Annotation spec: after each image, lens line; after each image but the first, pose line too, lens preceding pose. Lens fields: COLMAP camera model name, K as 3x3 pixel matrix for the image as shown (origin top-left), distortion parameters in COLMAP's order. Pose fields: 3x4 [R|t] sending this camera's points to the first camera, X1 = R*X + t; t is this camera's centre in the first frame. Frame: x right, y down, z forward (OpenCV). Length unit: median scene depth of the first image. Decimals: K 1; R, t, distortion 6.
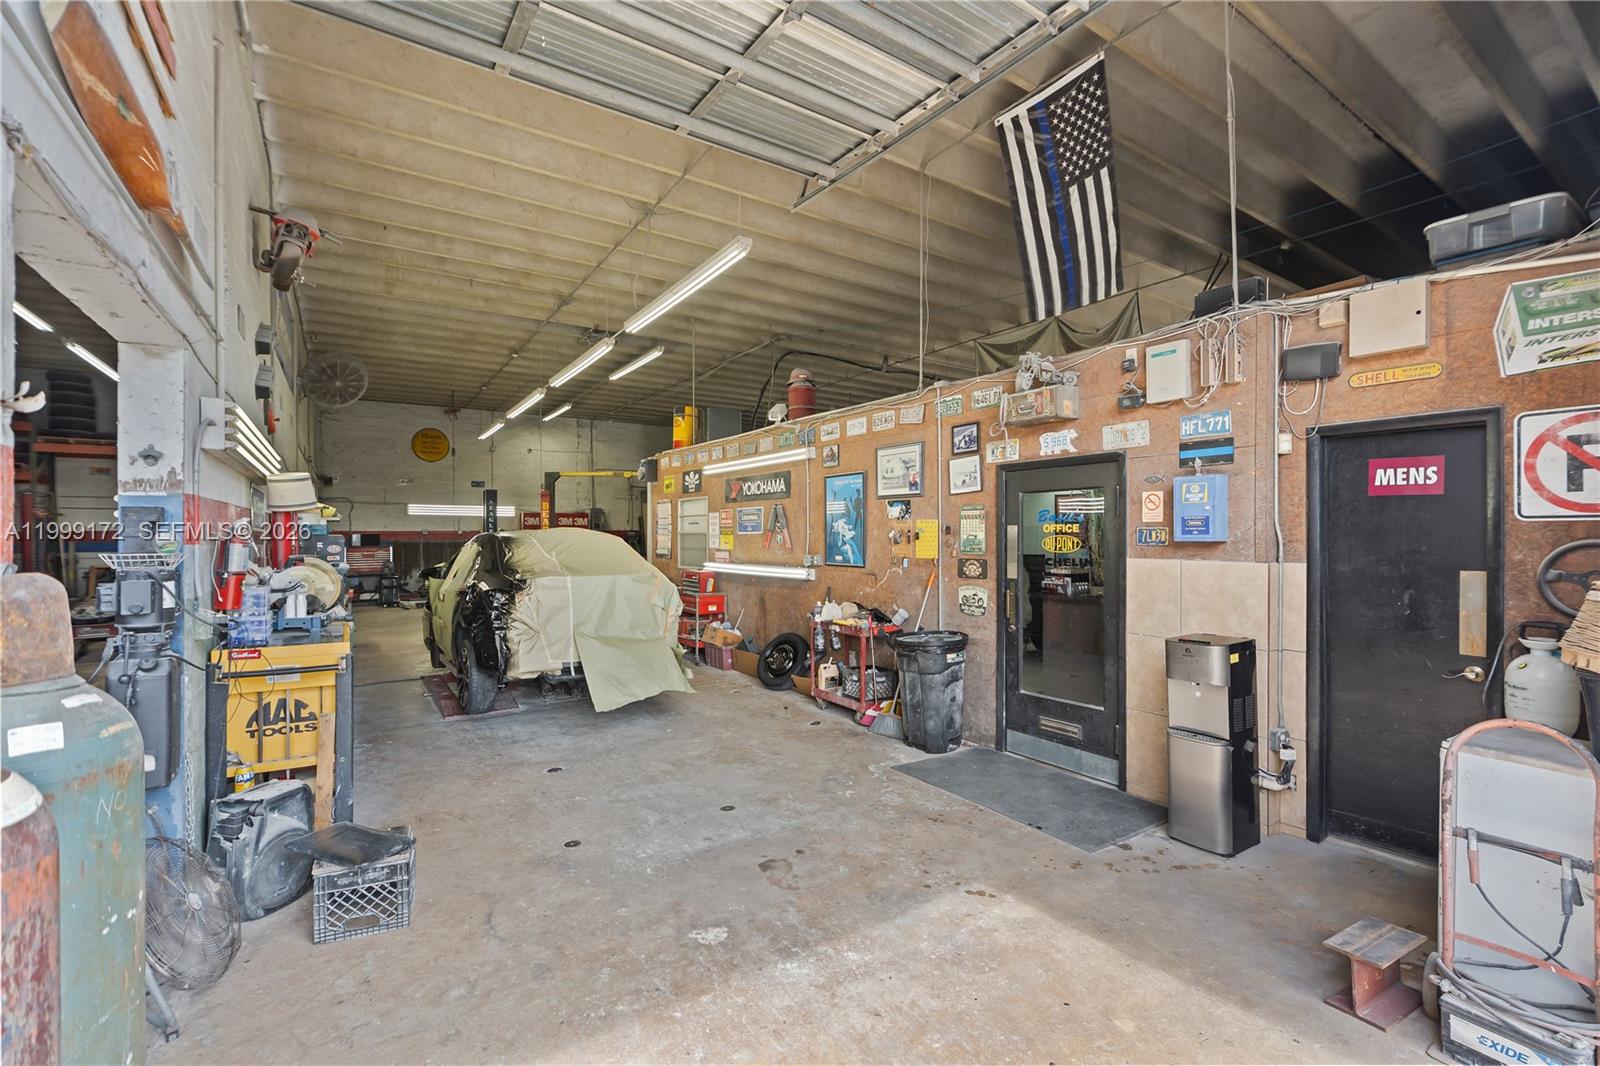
lens RADIAL K [[717.4, 0, 804.9], [0, 717.4, 522.2], [0, 0, 1]] dist [-0.002609, 0.000209]
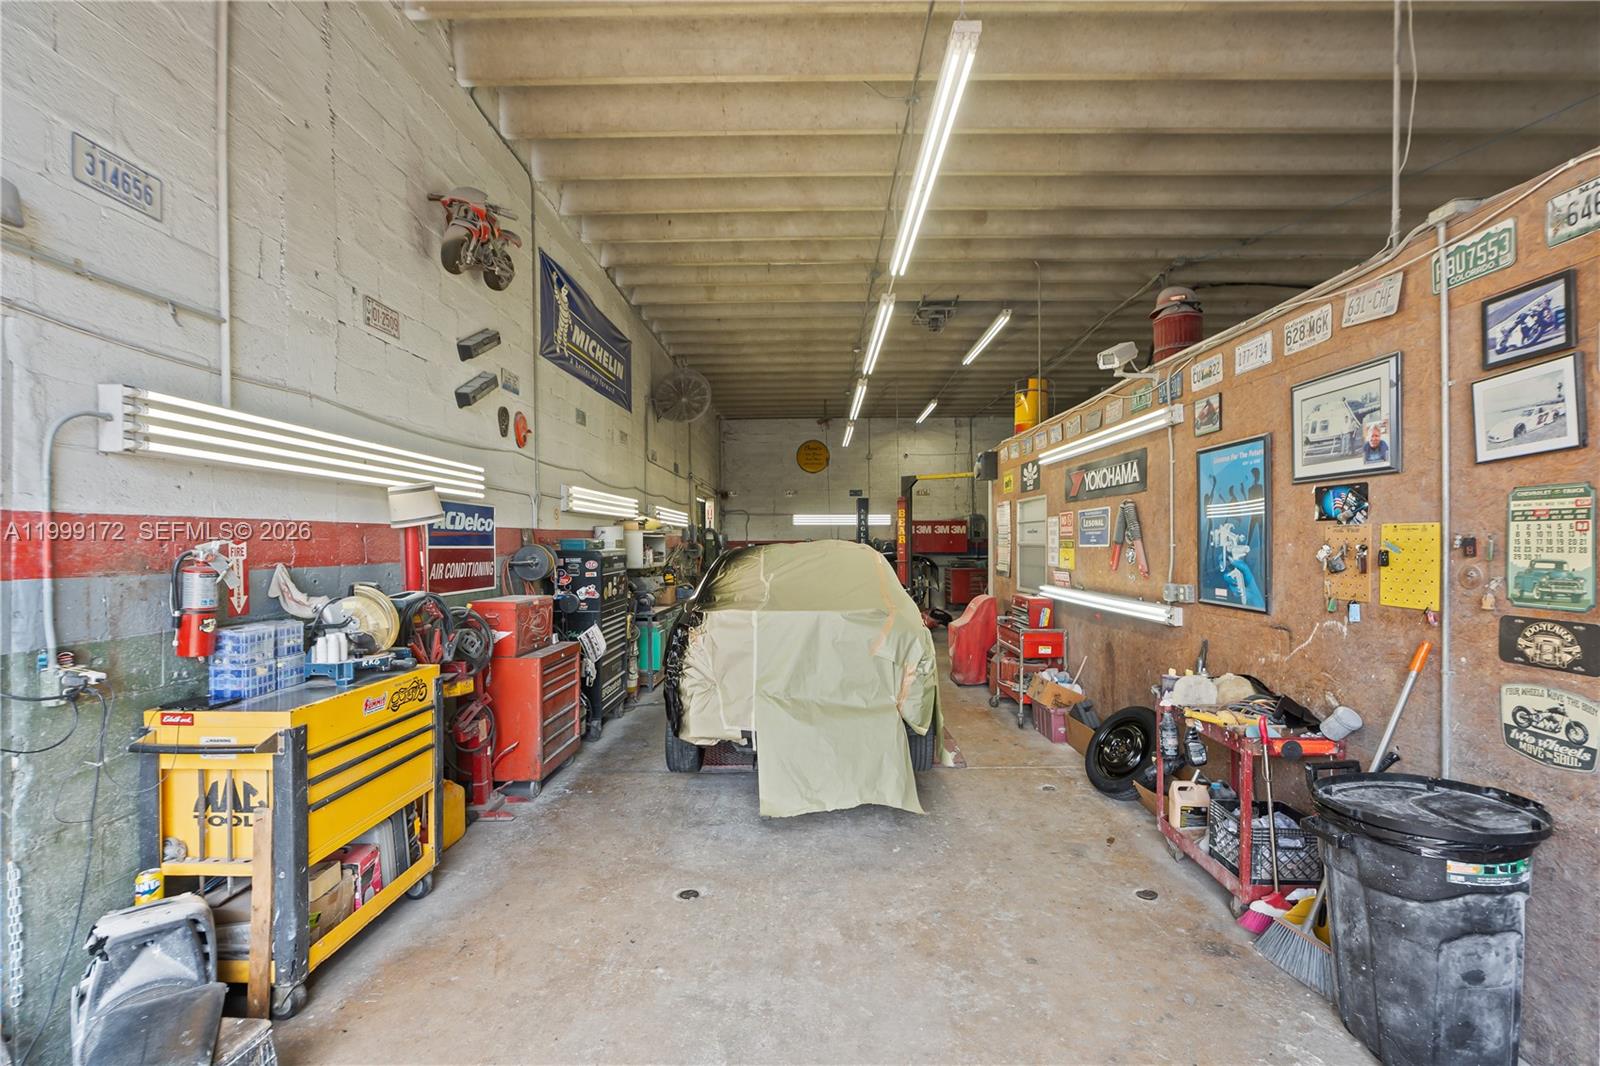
lens RADIAL K [[711.9, 0, 797.9], [0, 711.9, 541.9], [0, 0, 1]] dist [-0.009025, 0.004915]
pose [[0.823942, -0.002492, -0.566668, 0.097101], [0.013403, 0.999796, 0.015092, -0.003363], [0.566515, -0.020030, 0.823808, 0.376154]]
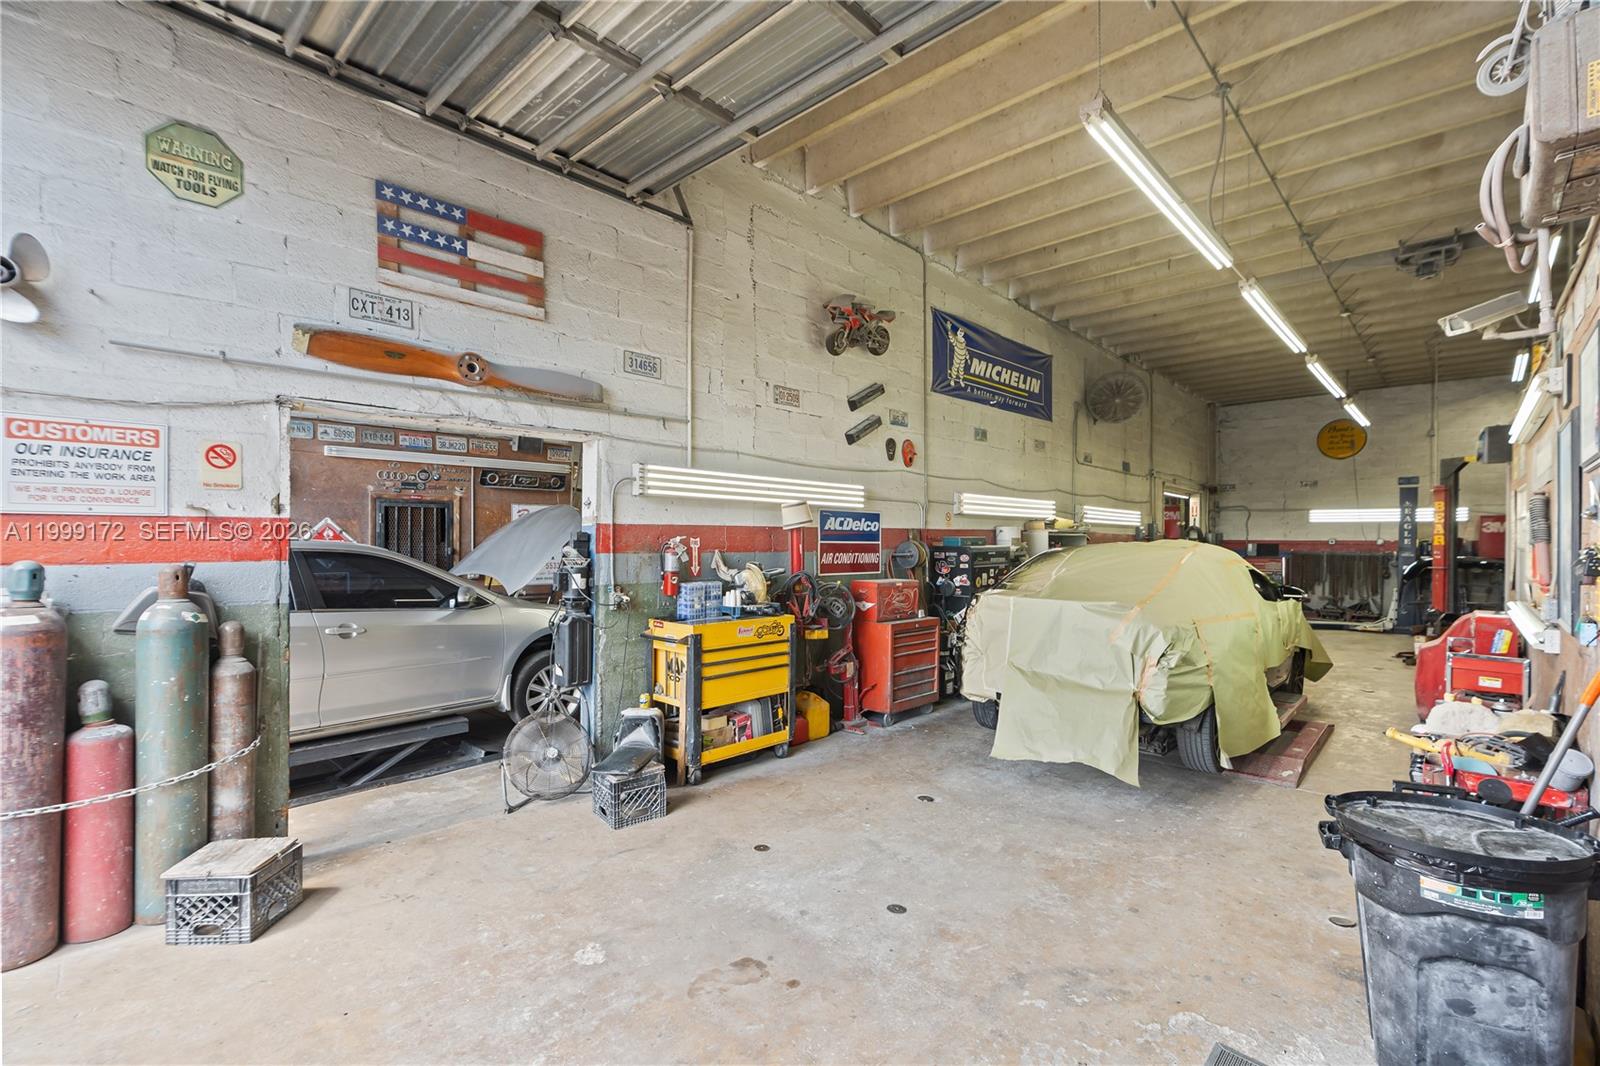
lens RADIAL K [[712.6, 0, 796.7], [0, 712.6, 537.5], [0, 0, 1]] dist [-0.009371, 0.003801]
pose [[0.221876, -0.000565, -0.975075, 0.398209], [0.011878, 0.999927, 0.002124, -0.001718], [0.975002, -0.012054, 0.221867, 0.474336]]
